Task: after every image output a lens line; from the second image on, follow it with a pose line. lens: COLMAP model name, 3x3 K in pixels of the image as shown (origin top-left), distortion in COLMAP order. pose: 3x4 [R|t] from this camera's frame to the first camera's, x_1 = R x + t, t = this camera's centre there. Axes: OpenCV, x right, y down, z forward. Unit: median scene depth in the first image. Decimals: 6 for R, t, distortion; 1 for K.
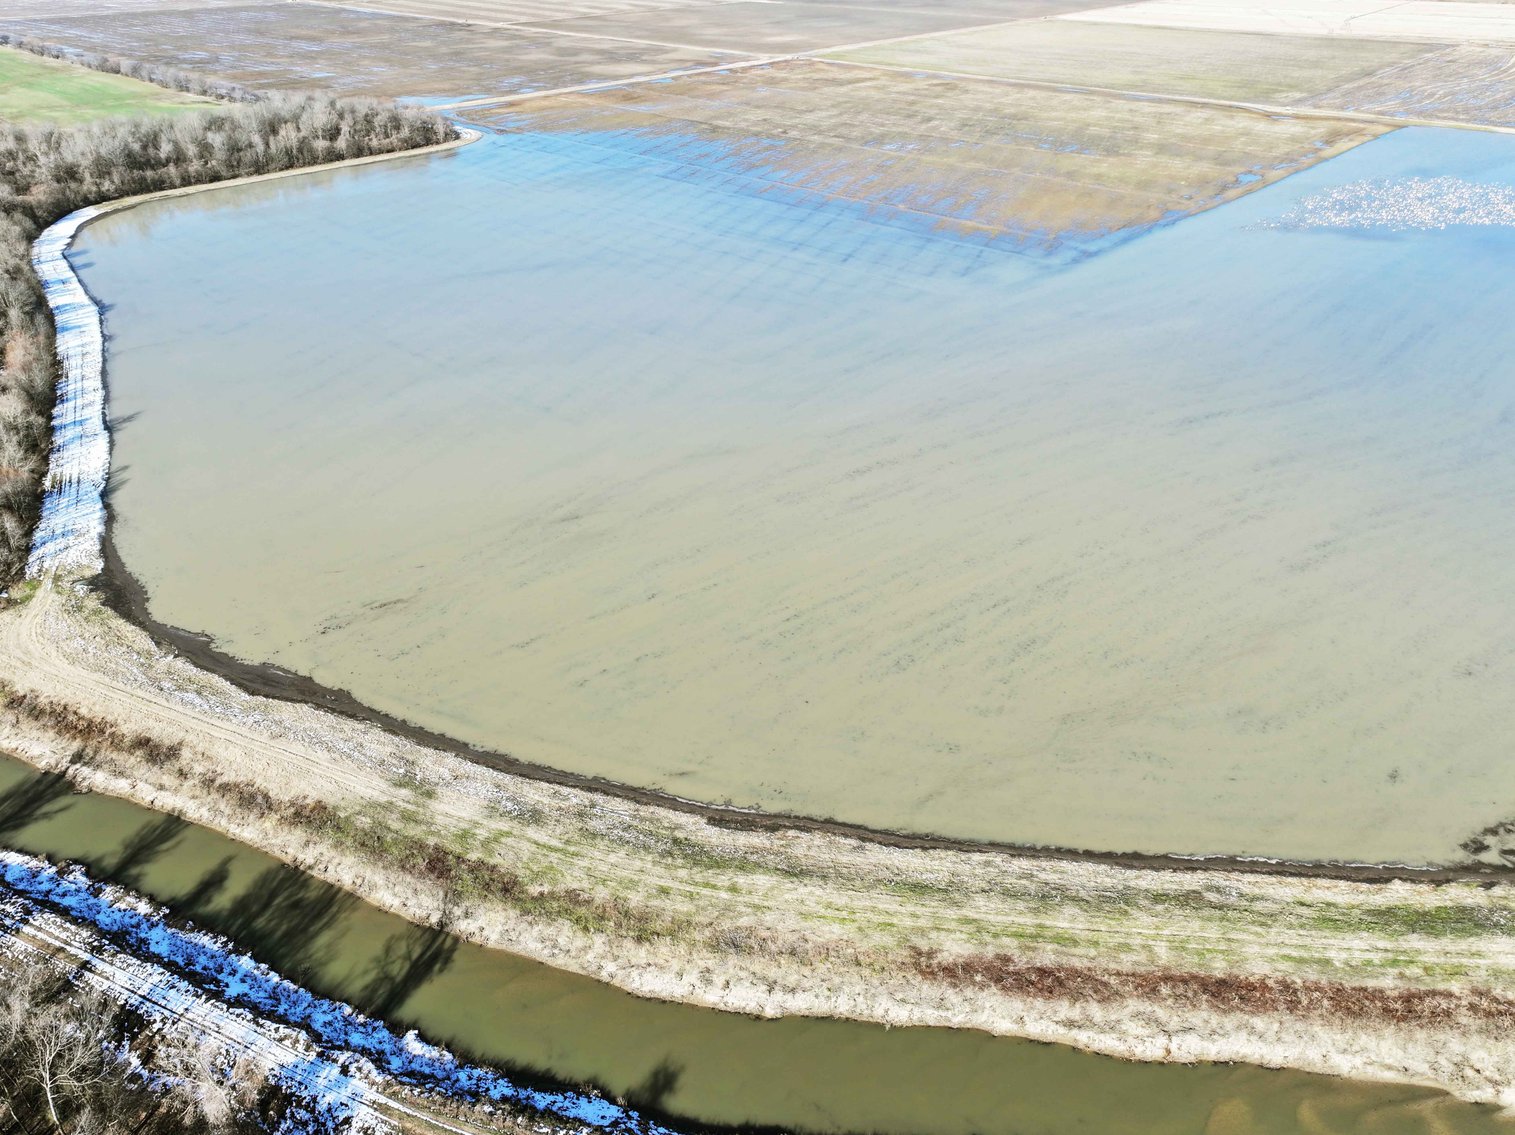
lens RADIAL K [[1069.1, 0, 764.0], [0, 1069.1, 566.9], [0, 0, 1]] dist [-0.001080, 0.022142]
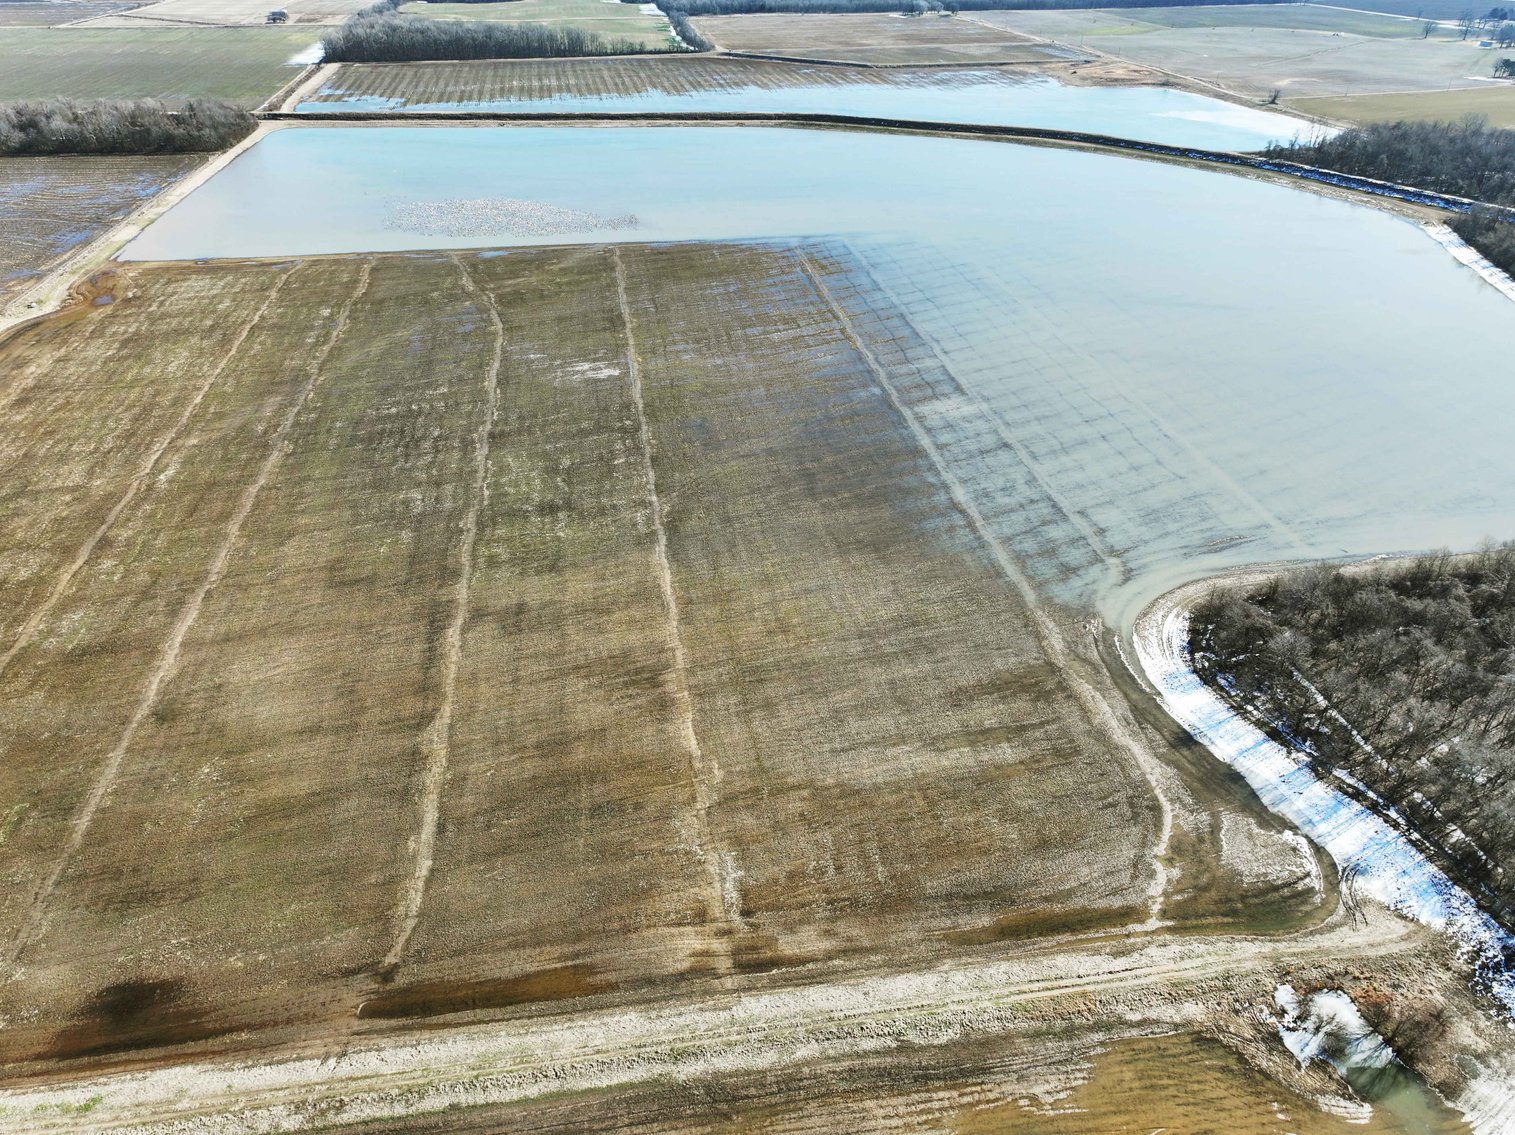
lens RADIAL K [[1069.1, 0, 764.0], [0, 1069.1, 566.9], [0, 0, 1]] dist [-0.001080, 0.022142]
pose [[-0.783392, -0.323969, 0.530416, -0.212340], [0.337042, 0.495595, 0.800492, -0.473806], [-0.522206, 0.805872, -0.279054, 0.681834]]
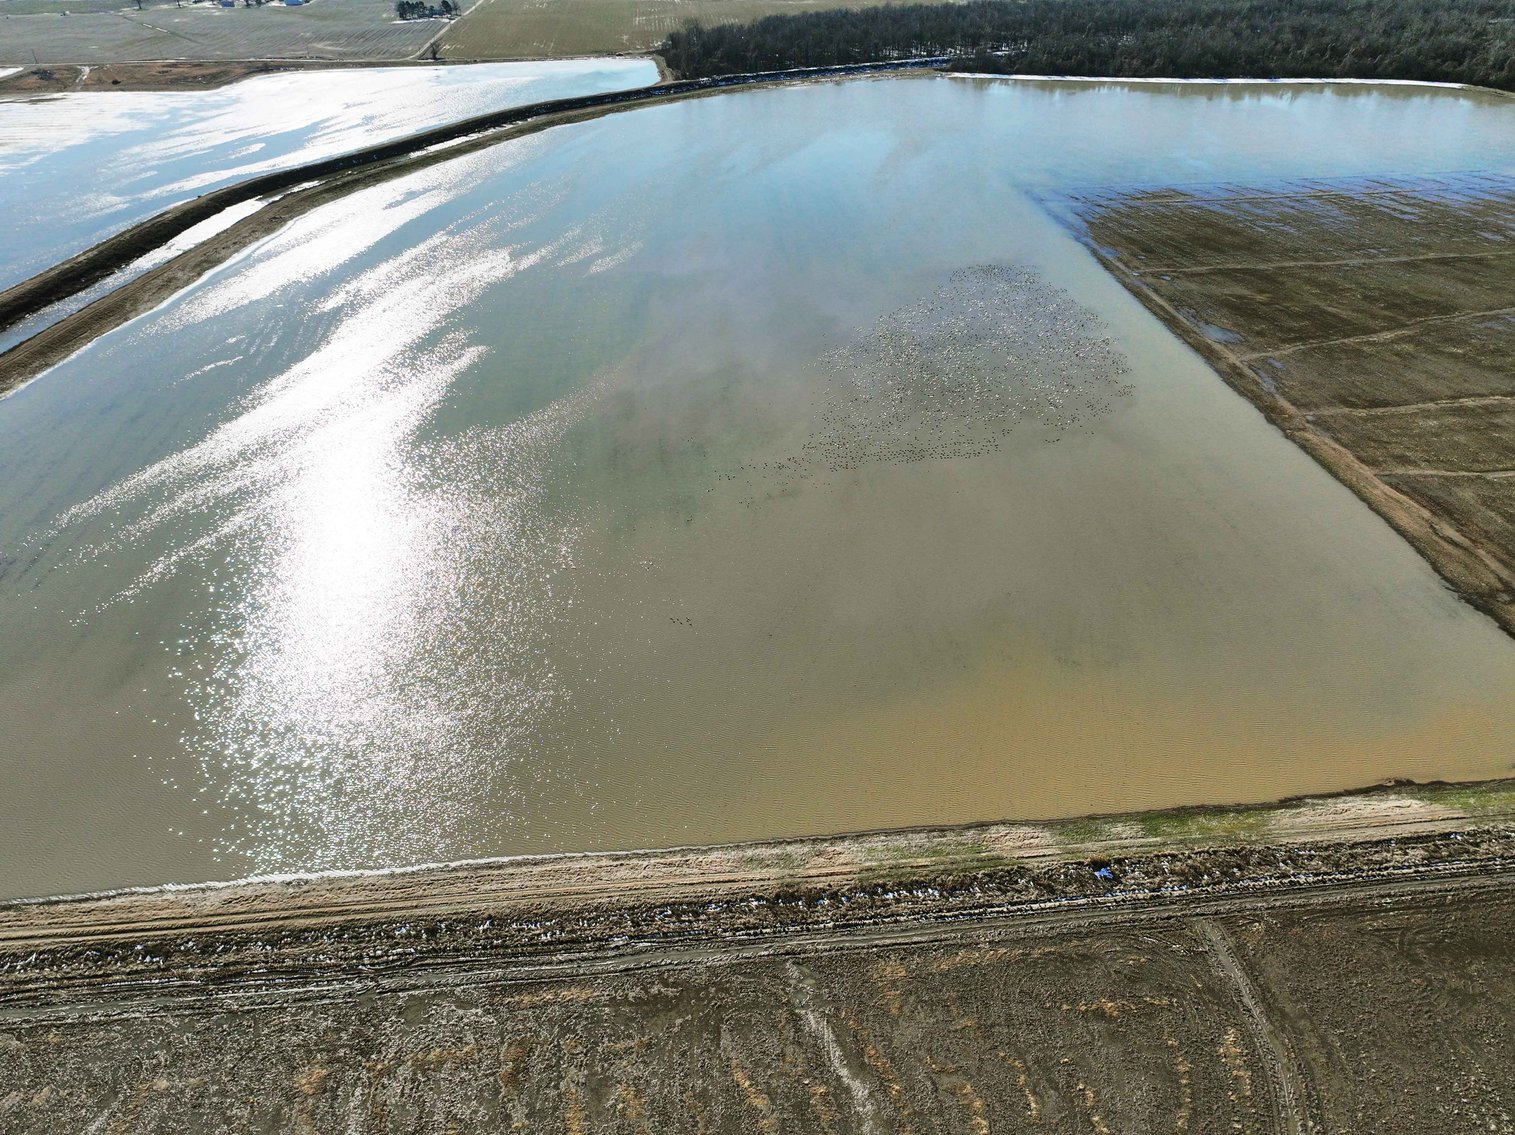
lens RADIAL K [[1069.1, 0, 764.0], [0, 1069.1, 566.9], [0, 0, 1]] dist [-0.001080, 0.022142]
pose [[-0.665268, 0.417339, -0.619069, 0.536310], [-0.384625, 0.519105, 0.763278, -0.330333], [0.639907, 0.745894, -0.184825, 0.505614]]
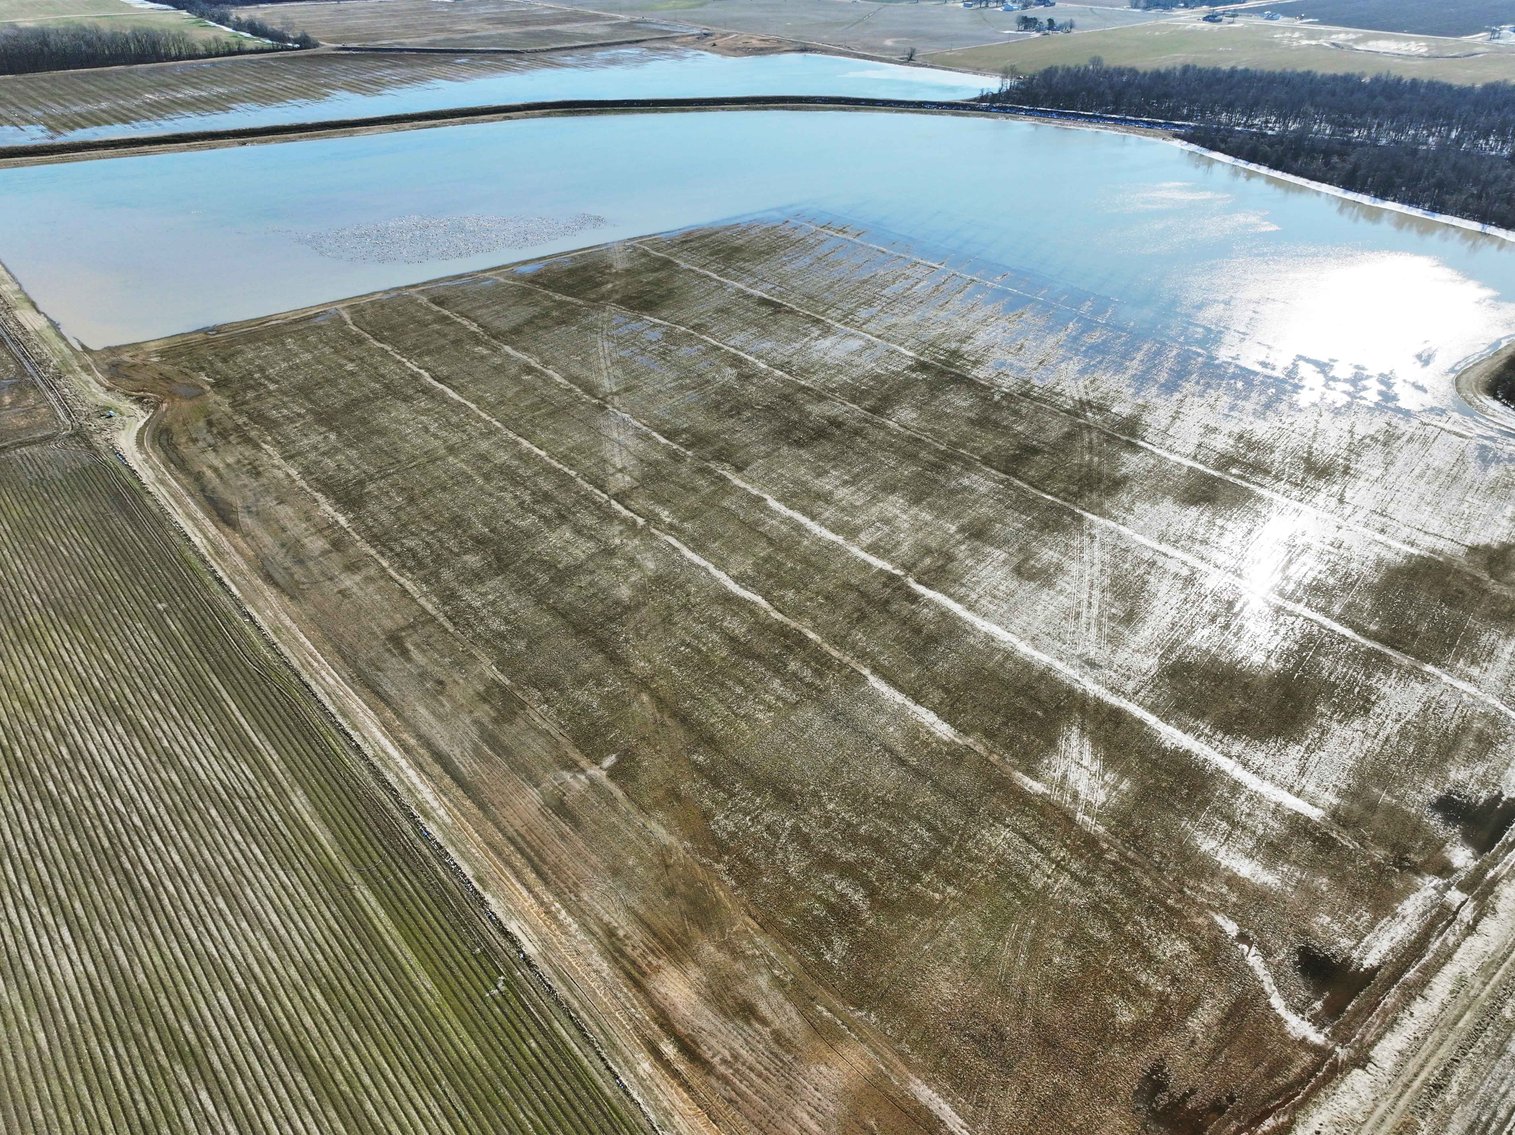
lens RADIAL K [[1069.1, 0, 764.0], [0, 1069.1, 566.9], [0, 0, 1]] dist [-0.001080, 0.022142]
pose [[-0.992324, -0.066401, 0.104330, 0.050264], [0.066895, 0.421348, 0.904429, -0.557832], [-0.104015, 0.904465, -0.413671, 0.800215]]
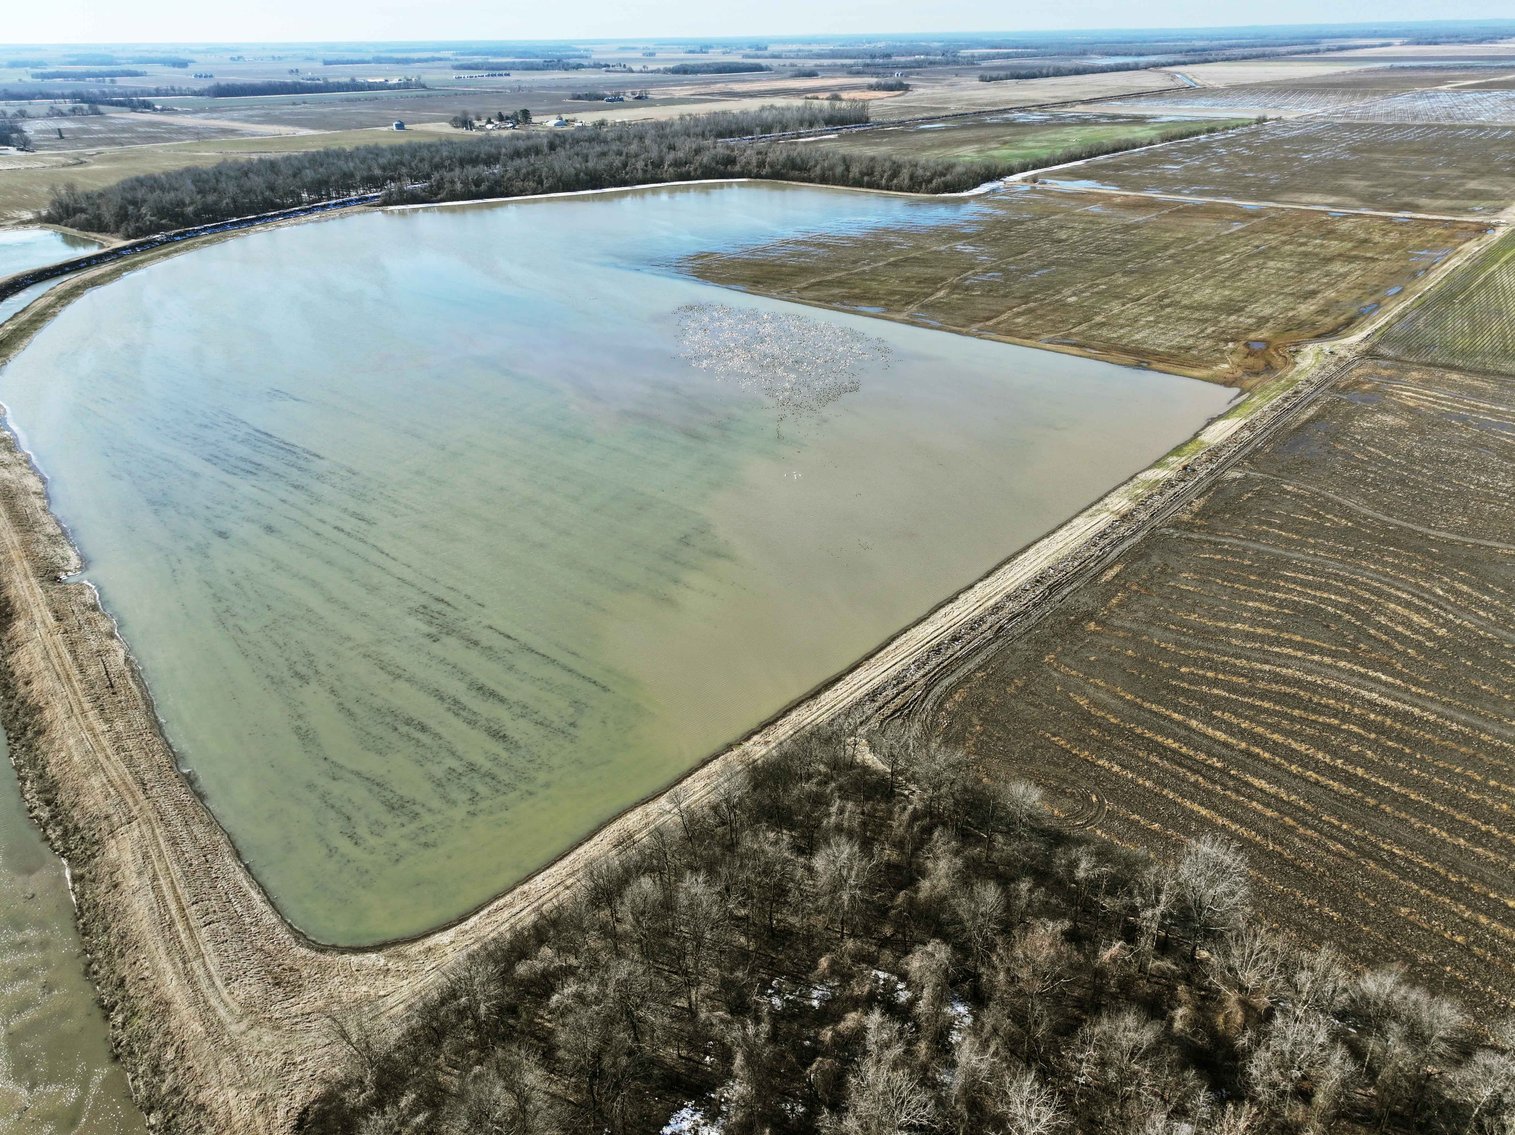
lens RADIAL K [[1069.1, 0, 764.0], [0, 1069.1, 566.9], [0, 0, 1]] dist [-0.001080, 0.022142]
pose [[0.029759, 0.453446, -0.890787, 0.723220], [-0.519938, 0.768148, 0.373648, -0.243941], [0.853685, 0.452035, 0.258623, 0.362824]]
